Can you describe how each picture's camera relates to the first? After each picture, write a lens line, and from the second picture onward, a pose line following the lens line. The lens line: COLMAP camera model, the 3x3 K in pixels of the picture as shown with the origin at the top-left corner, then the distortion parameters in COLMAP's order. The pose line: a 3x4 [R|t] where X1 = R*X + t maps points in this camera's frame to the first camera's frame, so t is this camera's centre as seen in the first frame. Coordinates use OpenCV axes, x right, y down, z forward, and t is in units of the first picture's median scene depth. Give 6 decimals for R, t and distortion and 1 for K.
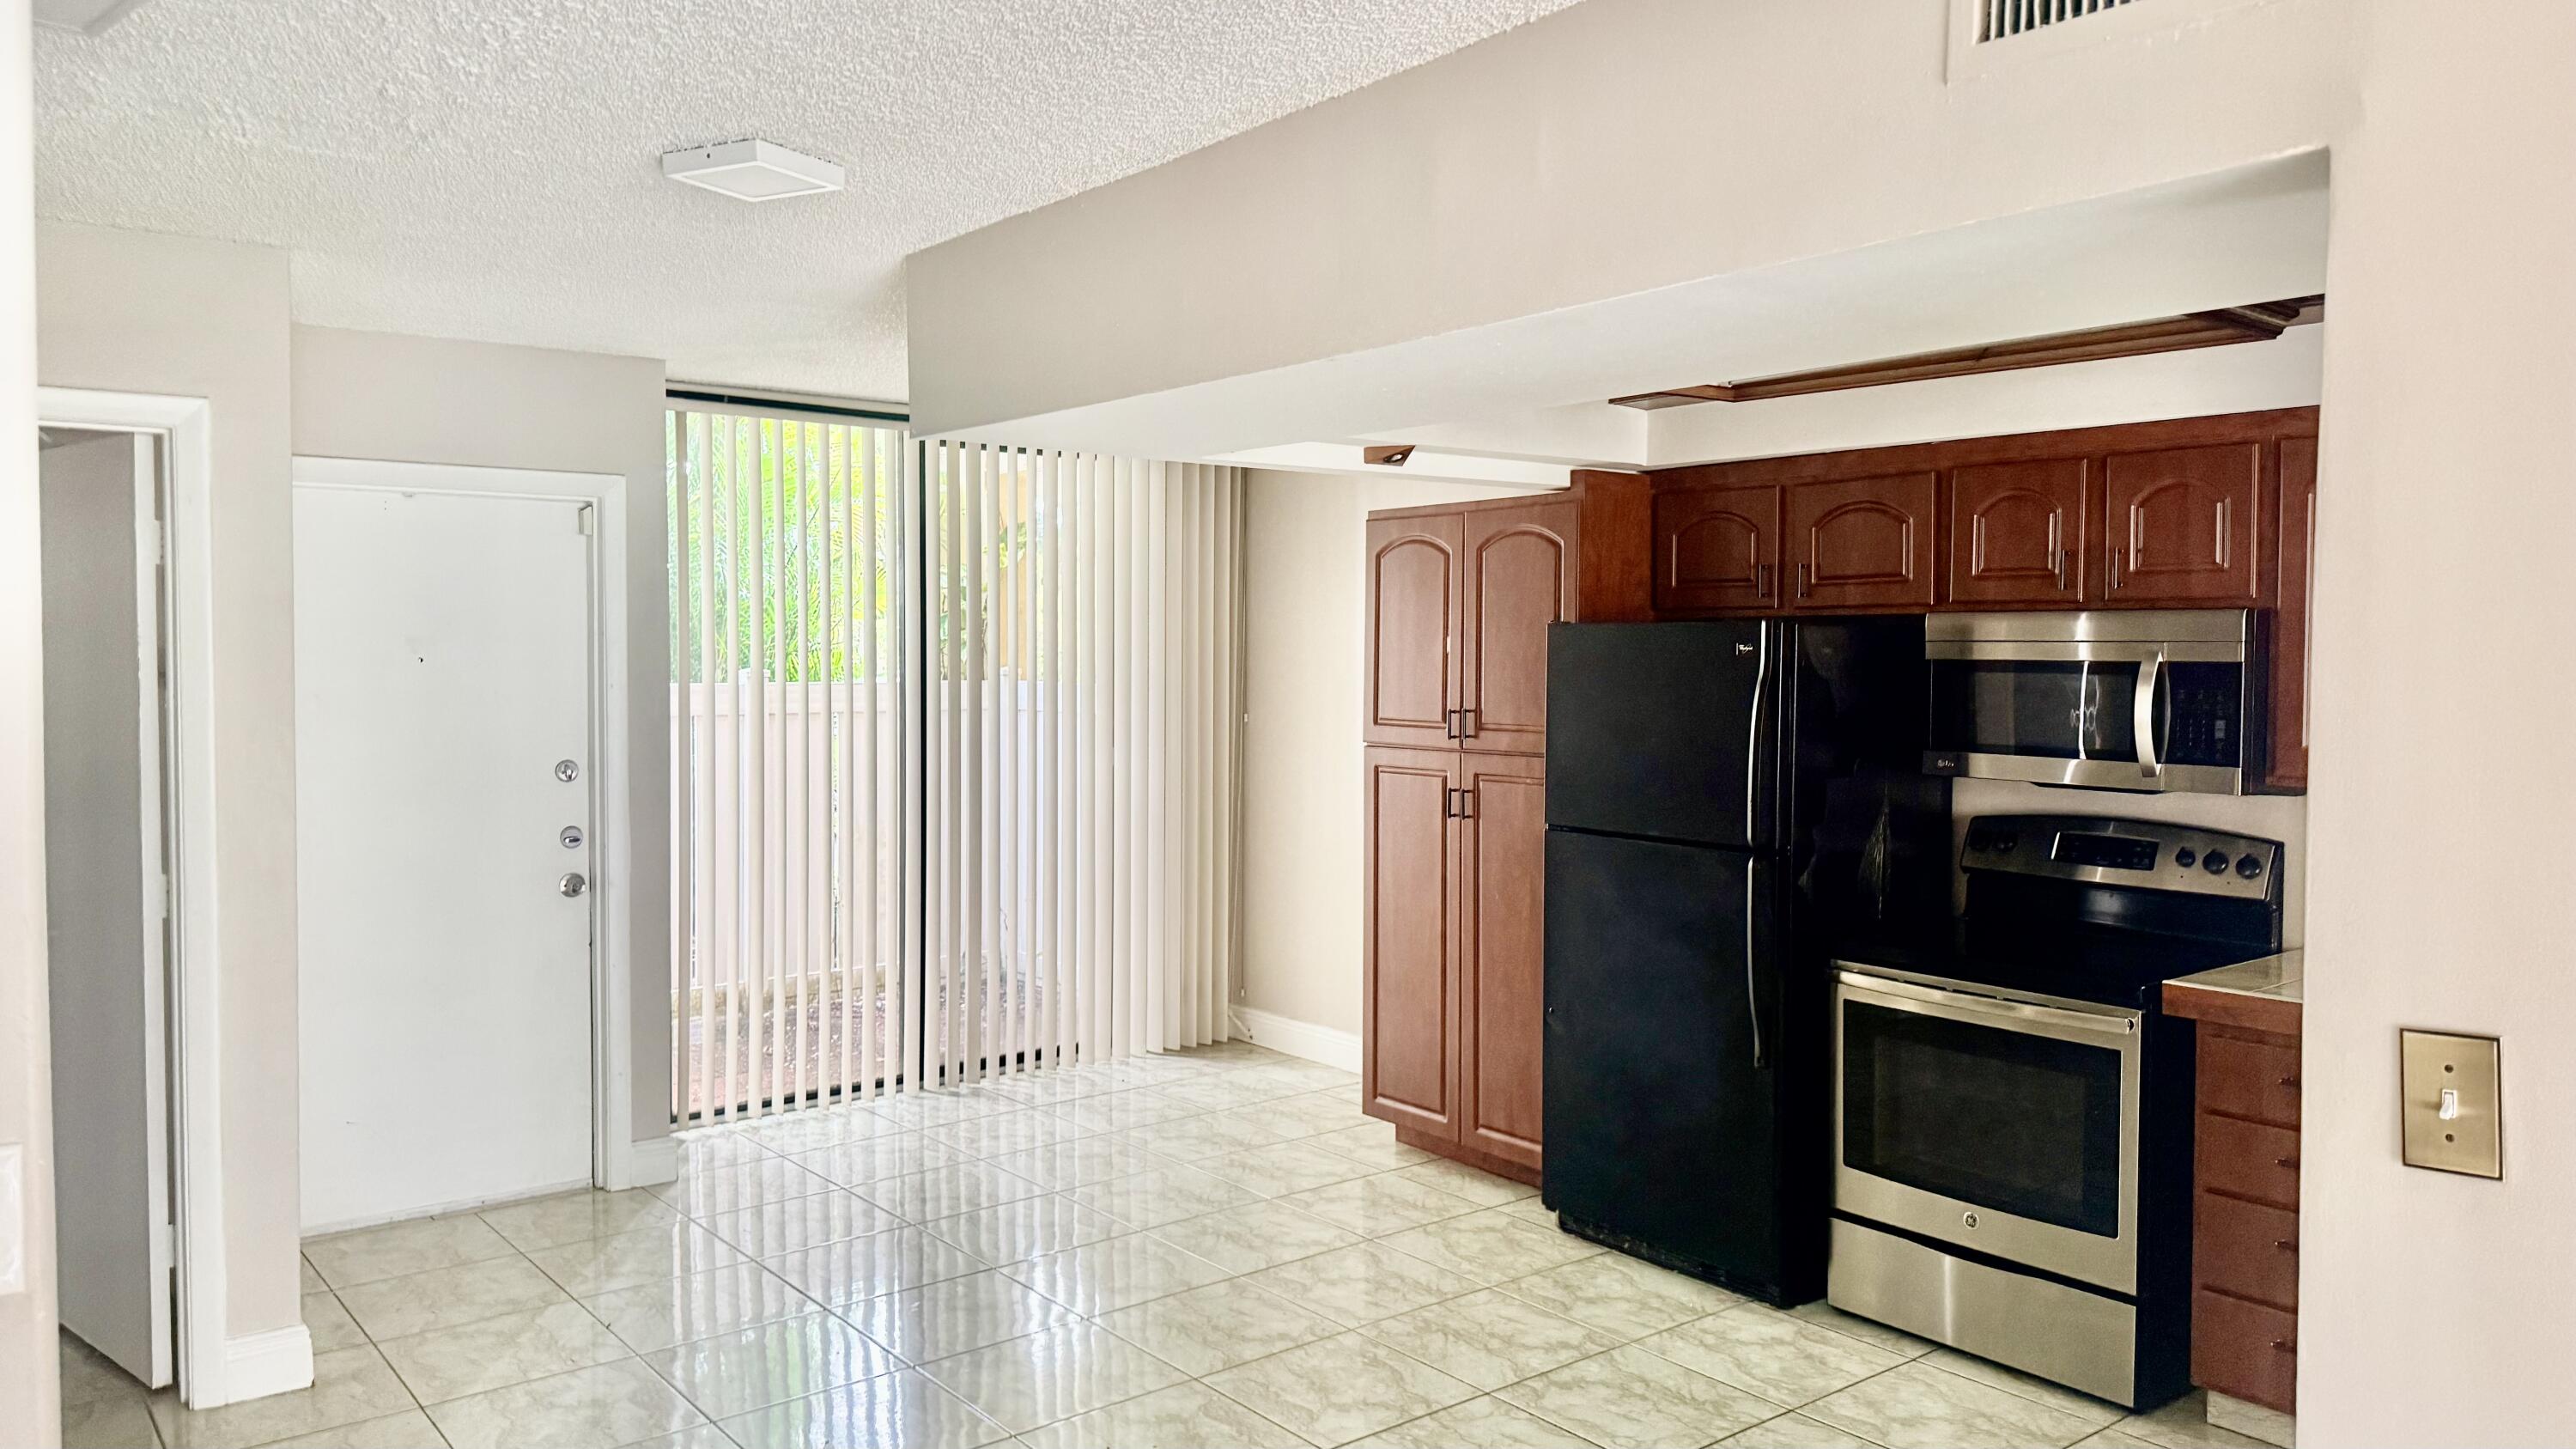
lens RADIAL K [[1892.2, 0, 1248.2], [0, 1892.2, 706.9], [0, 0, 1]] dist [0.105851, -0.188776]
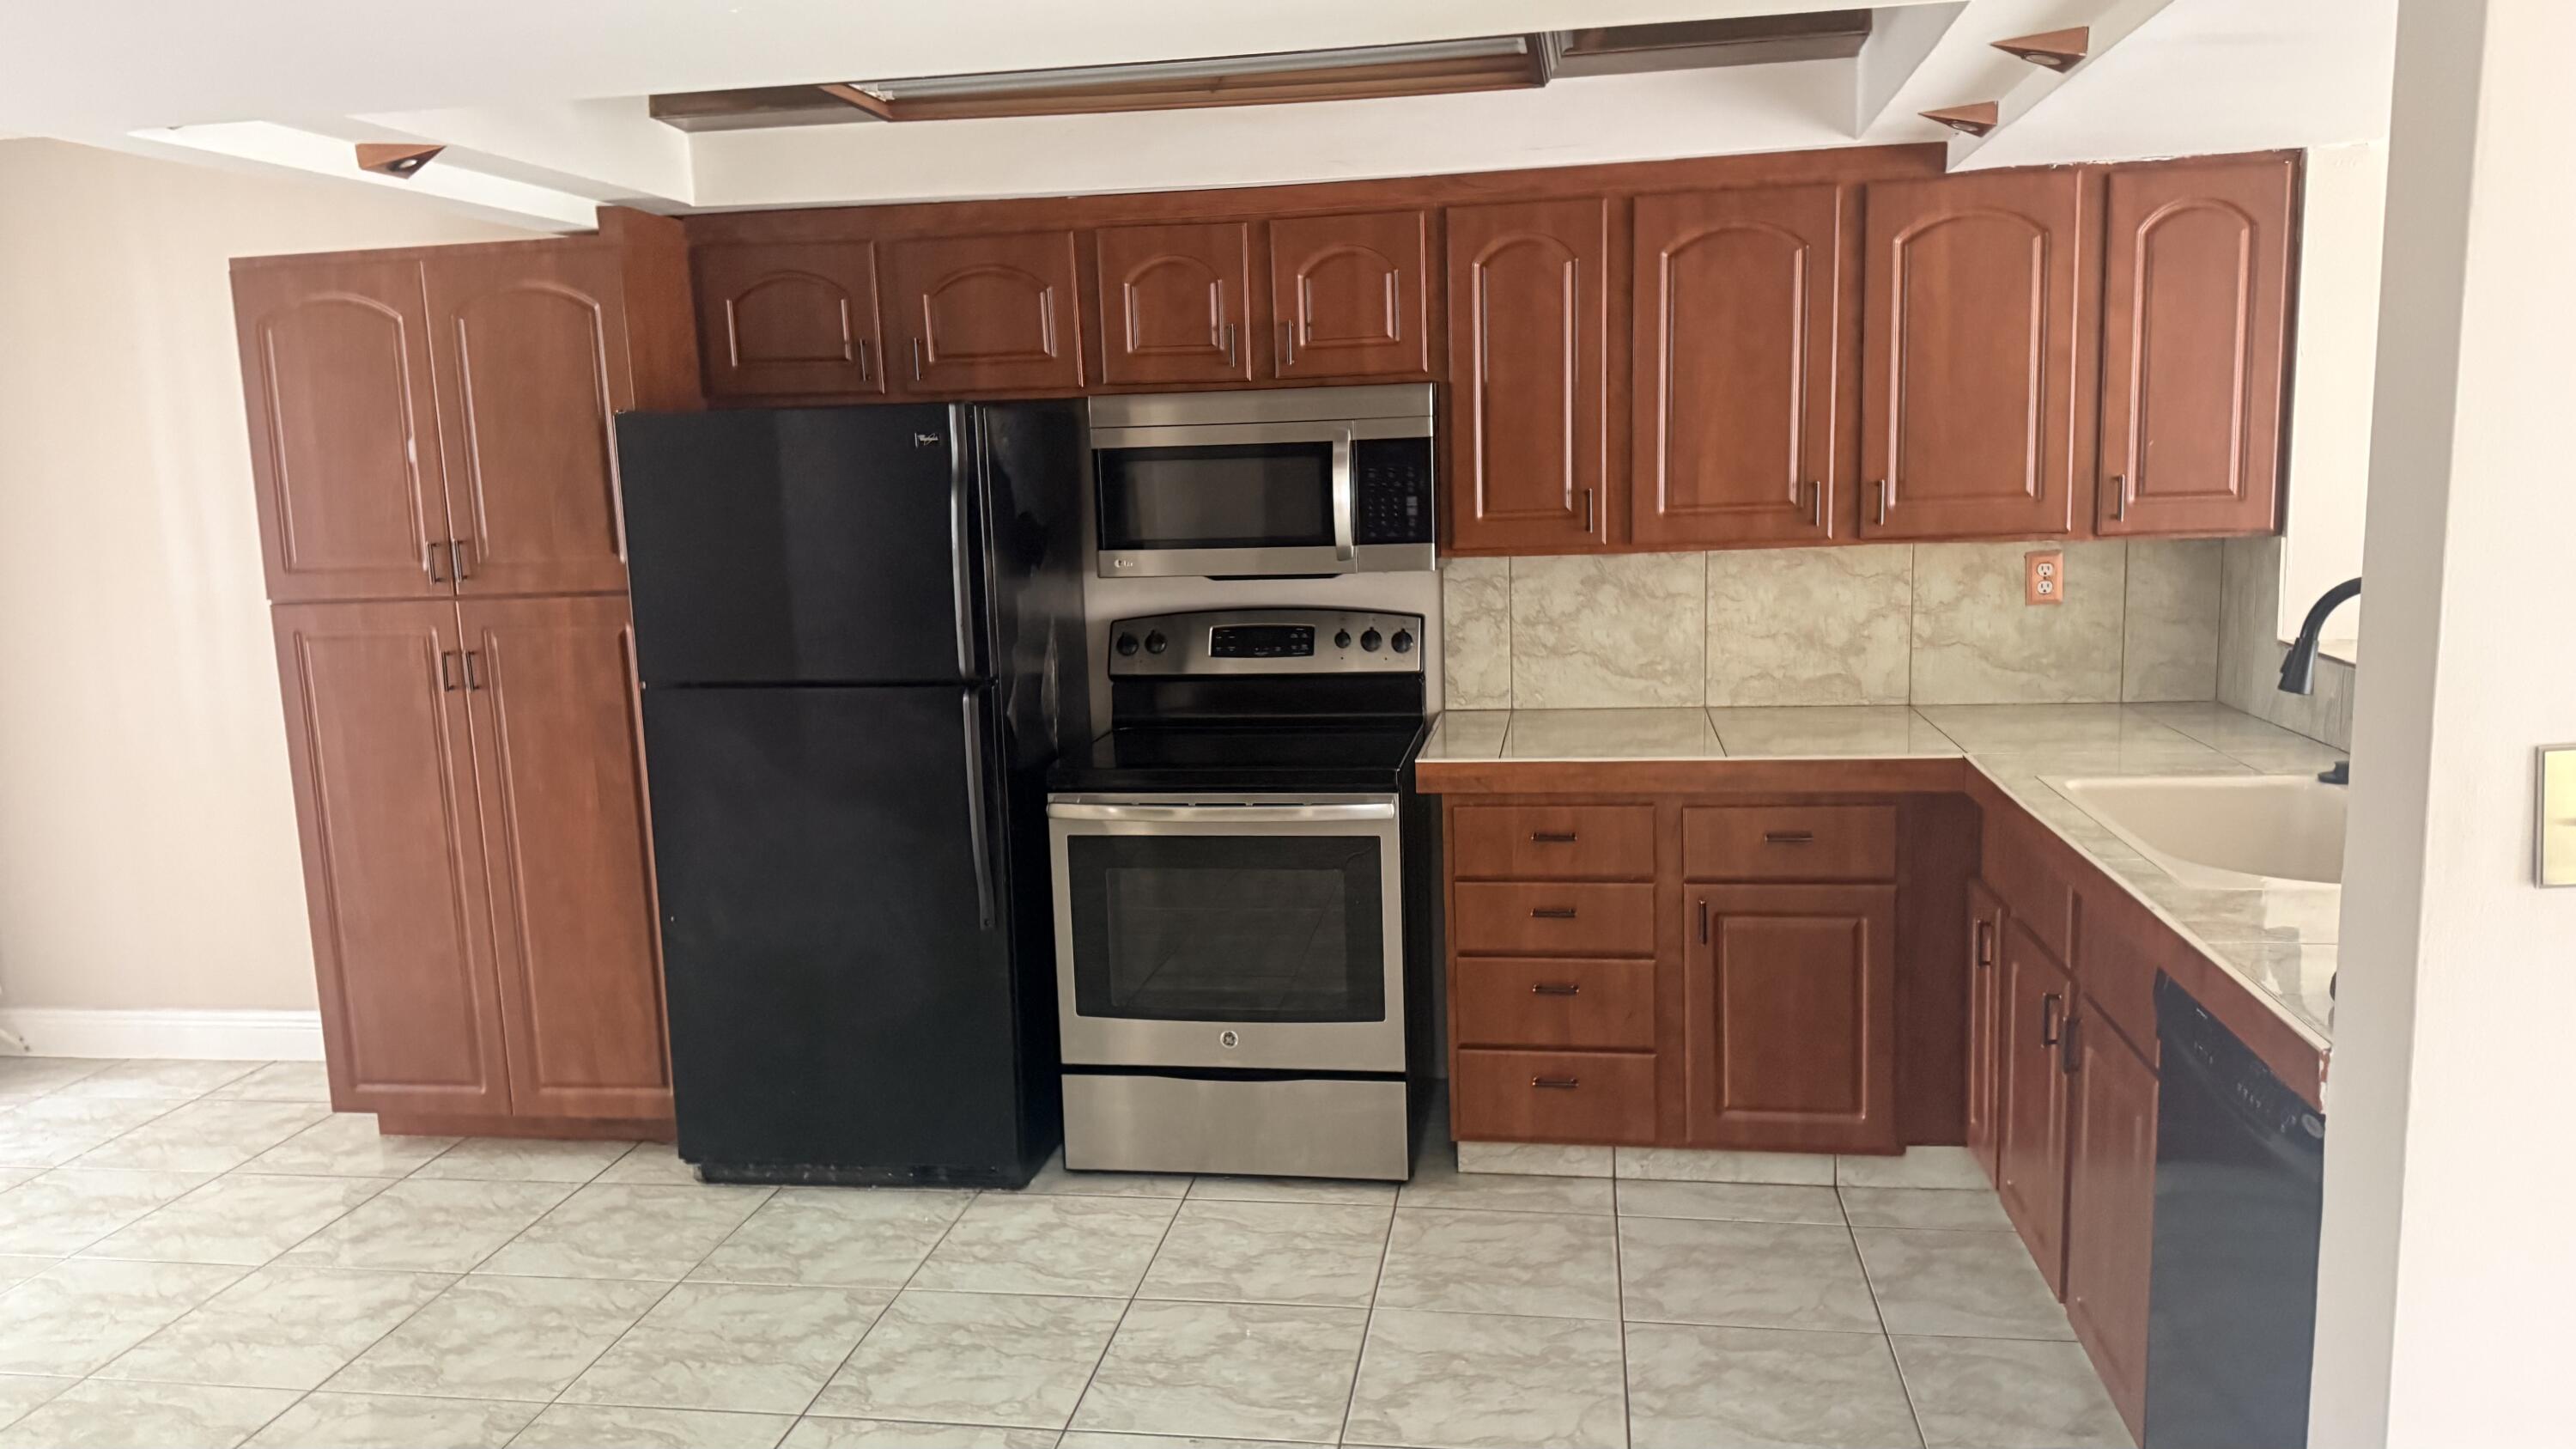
lens RADIAL K [[1843.5, 0, 1291.7], [0, 1843.5, 754.9], [0, 0, 1]] dist [0.109060, -0.167342]
pose [[0.703815, -0.143353, 0.695769, -0.204825], [0.058263, 0.987776, 0.144580, -0.002906], [-0.707990, -0.061220, 0.703564, 0.317214]]
